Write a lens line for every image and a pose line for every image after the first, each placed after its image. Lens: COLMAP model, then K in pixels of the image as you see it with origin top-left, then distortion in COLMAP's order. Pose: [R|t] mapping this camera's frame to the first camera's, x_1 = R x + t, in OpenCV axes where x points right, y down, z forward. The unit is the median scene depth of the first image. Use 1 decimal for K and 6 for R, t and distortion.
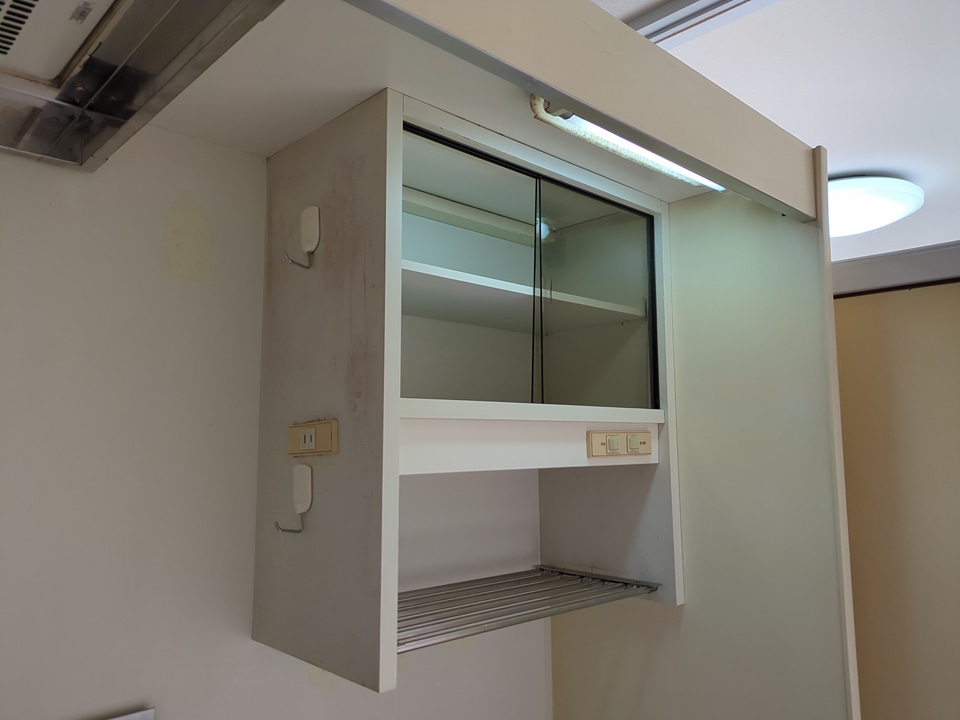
lens RADIAL K [[713.0, 0, 480.0], [0, 713.0, 360.0], [0, 0, 1]] dist [0.028860, -0.005369]
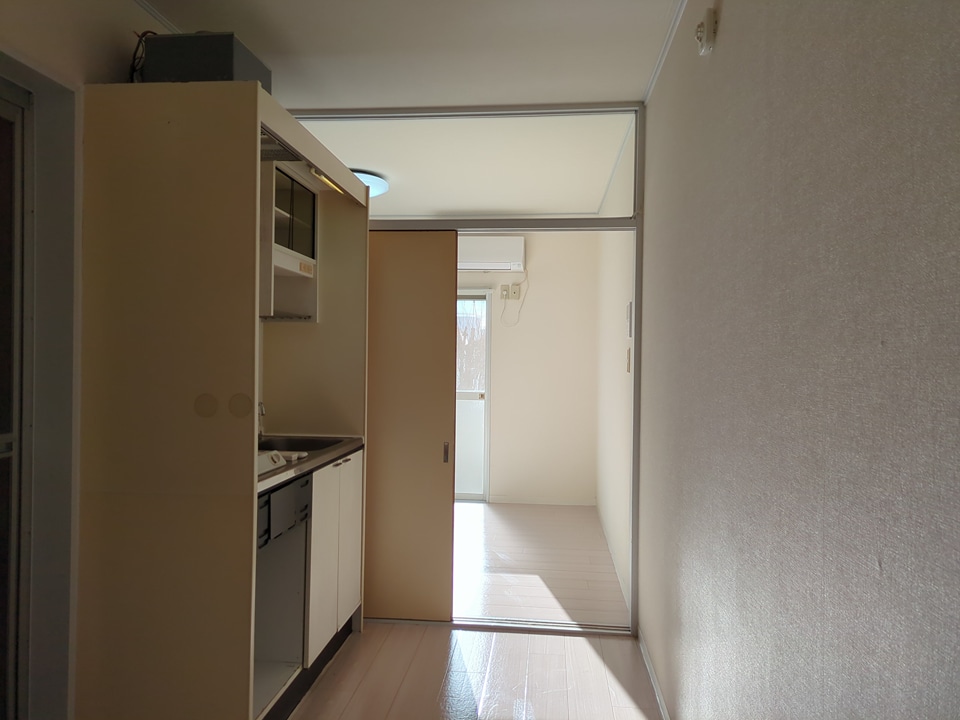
lens RADIAL K [[713.0, 0, 480.0], [0, 713.0, 360.0], [0, 0, 1]] dist [0.028860, -0.005369]
pose [[0.748212, 0.007396, 0.663419, -1.418088], [-0.085556, 0.992665, 0.085425, 0.197765], [-0.657921, -0.120675, 0.743356, -2.039772]]
